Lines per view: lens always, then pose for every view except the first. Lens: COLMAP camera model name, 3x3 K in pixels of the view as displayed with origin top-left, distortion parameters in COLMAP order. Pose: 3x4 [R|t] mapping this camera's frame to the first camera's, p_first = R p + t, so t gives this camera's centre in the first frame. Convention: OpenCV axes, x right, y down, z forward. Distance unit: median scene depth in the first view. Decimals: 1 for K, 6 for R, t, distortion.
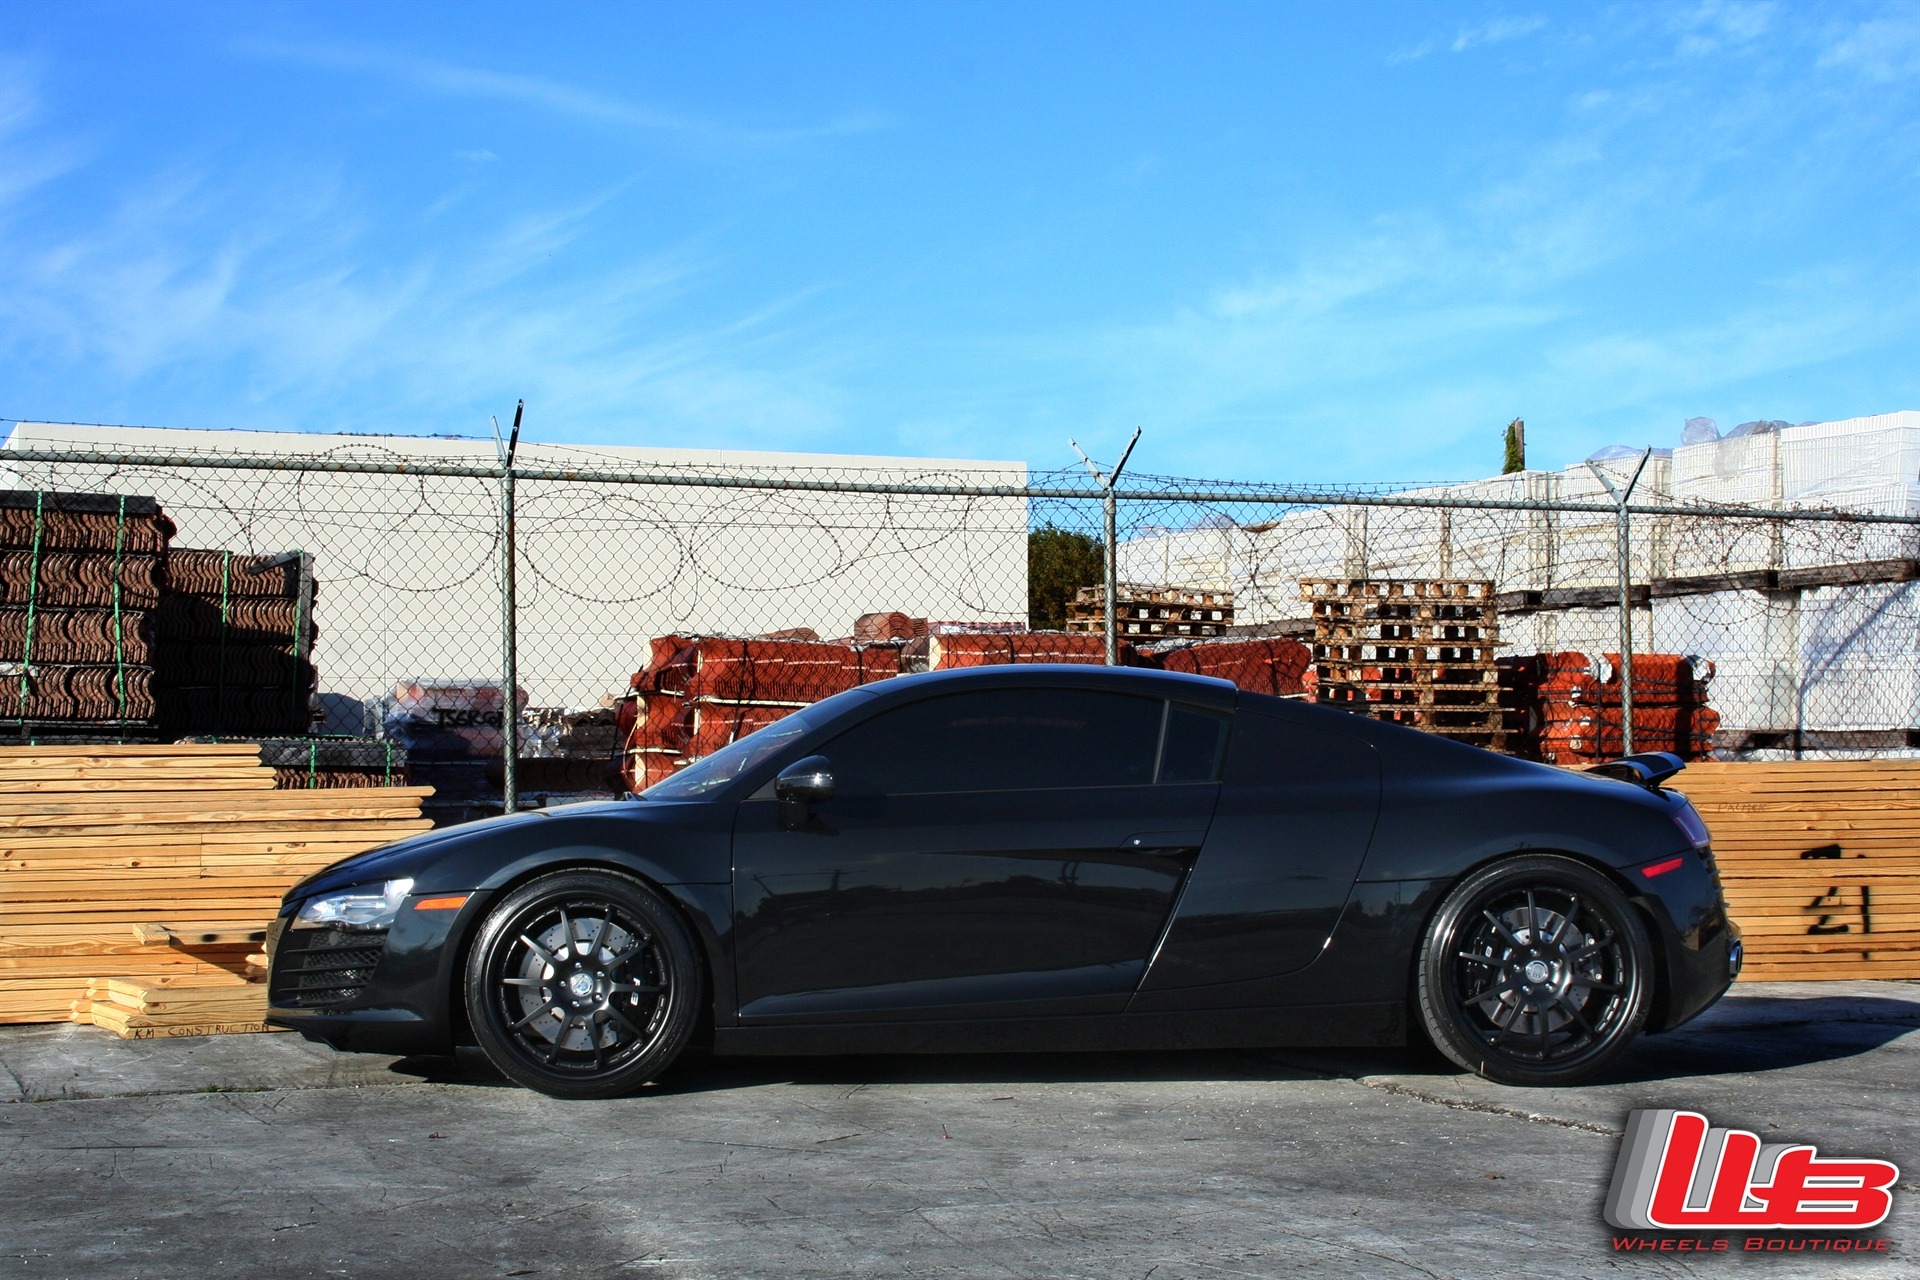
lens RADIAL K [[3079.3, 0, 960.6], [0, 3079.3, 640.5], [0, 0, 1]] dist [-0.048010, 0.000000]
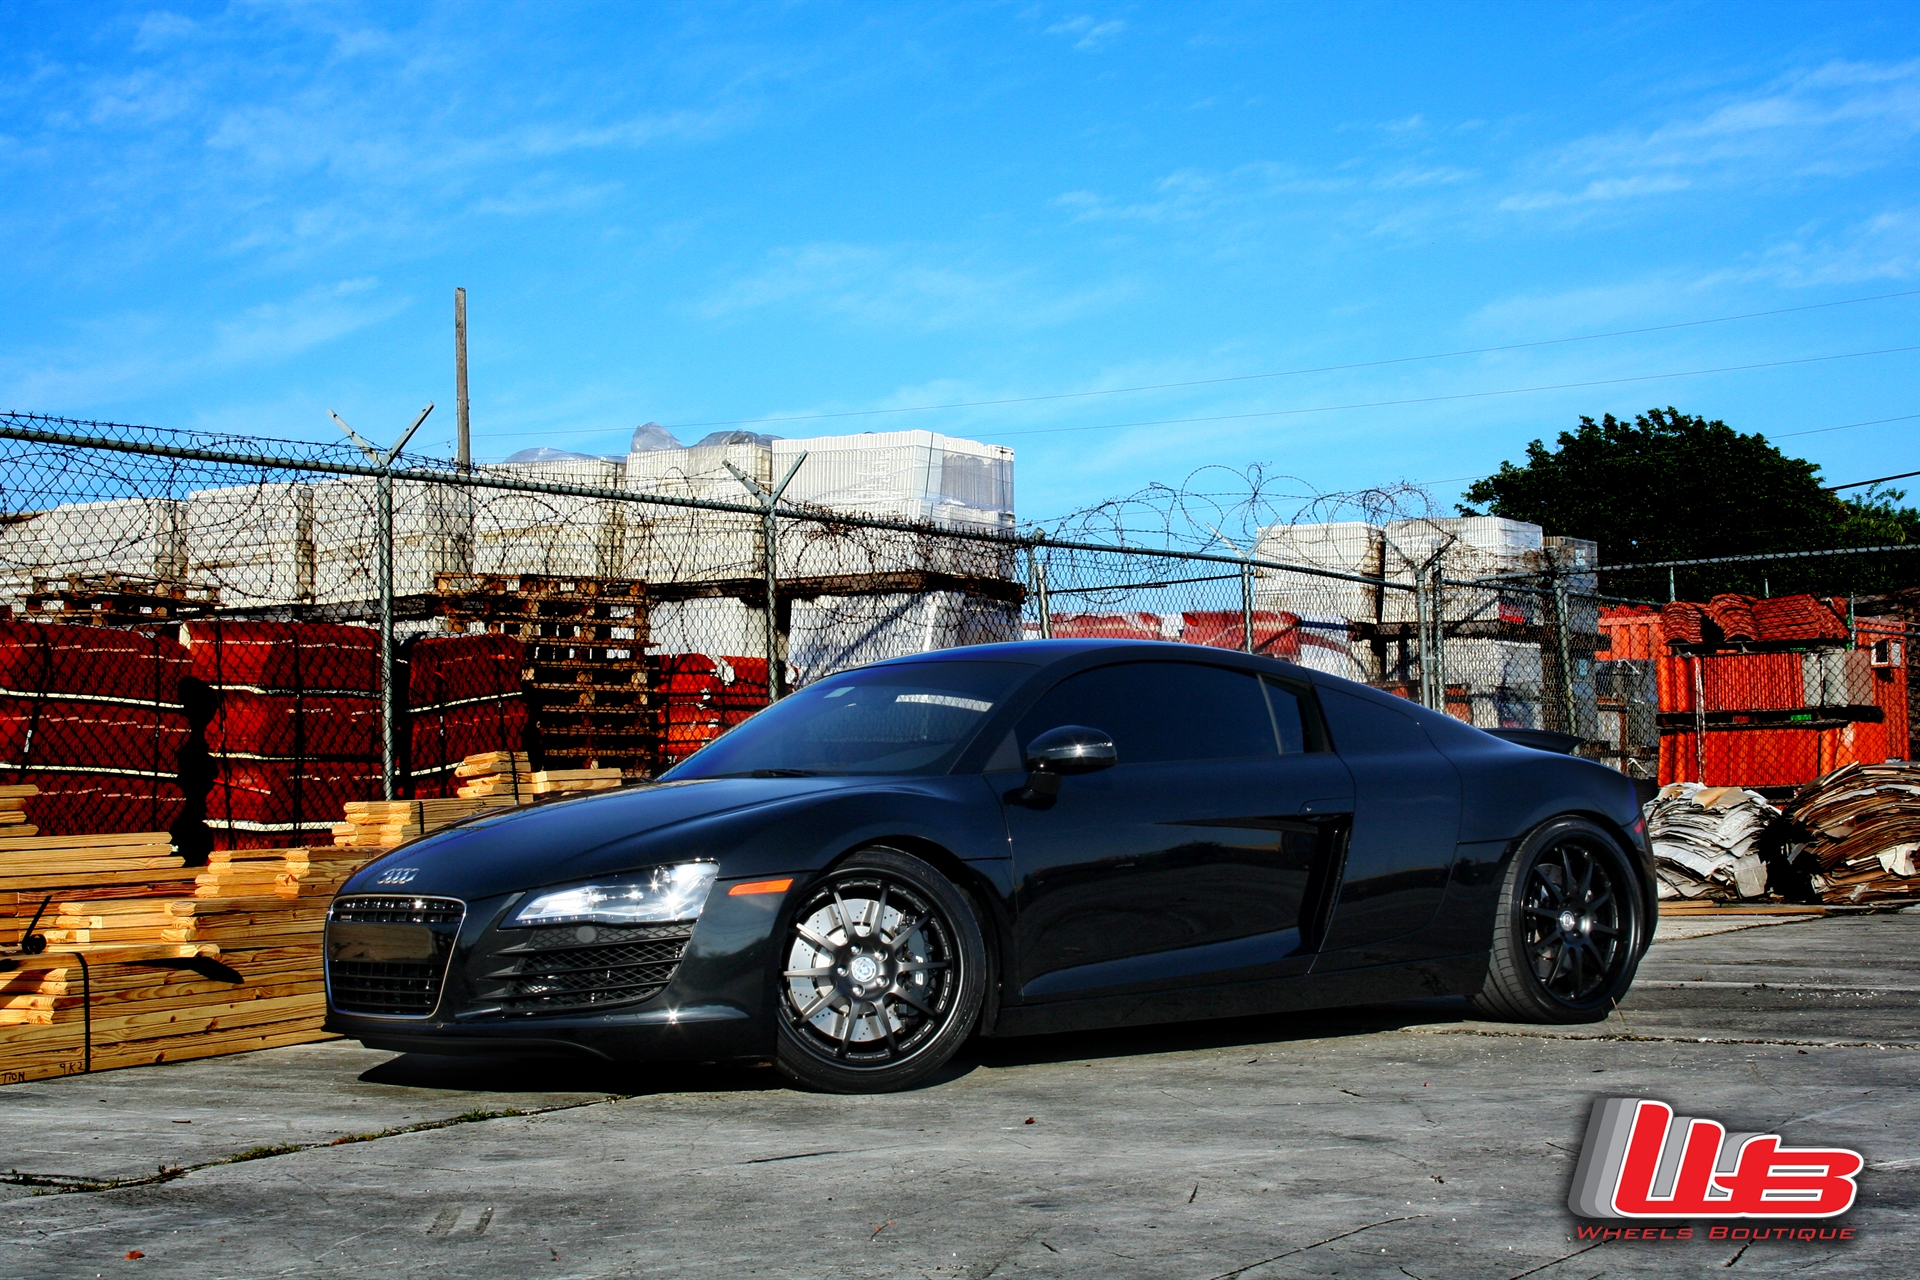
lens RADIAL K [[3330.2, 0, 968.3], [0, 3330.2, 645.7], [0, 0, 1]] dist [0.037026, 0.000000]
pose [[0.788060, 0.016201, 0.615386, -0.435102], [-0.010368, 0.999861, -0.013045, 0.015743], [-0.615511, 0.003900, 0.788118, 0.109367]]
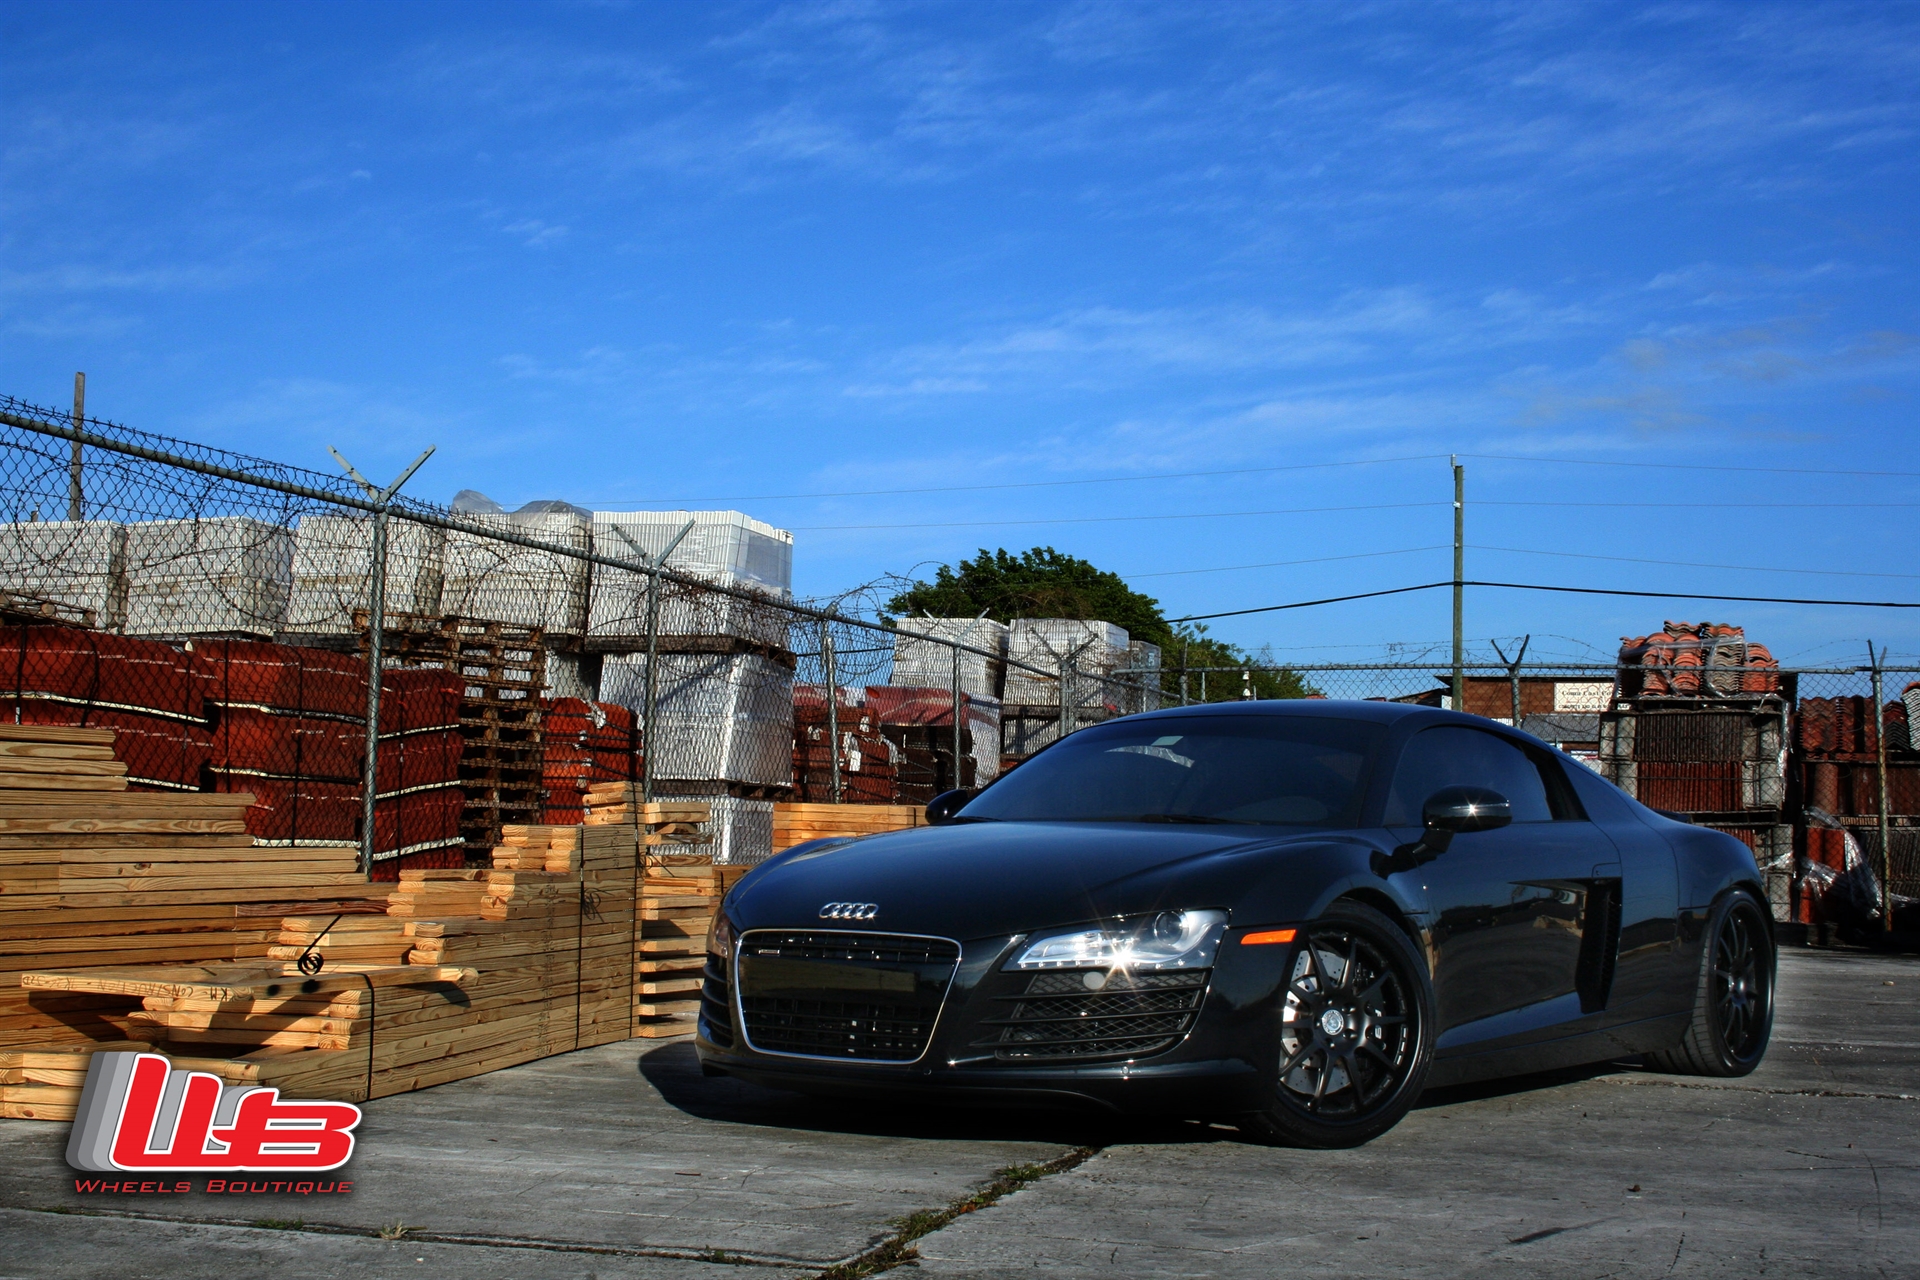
lens RADIAL K [[2599.3, 0, 951.5], [0, 2599.3, 635.5], [0, 0, 1]] dist [-0.048136, 0.000000]
pose [[0.611829, 0.079662, 0.786968, -0.489895], [-0.058396, 0.996750, -0.055498, 0.027429], [-0.788831, -0.012000, 0.614492, 0.366416]]
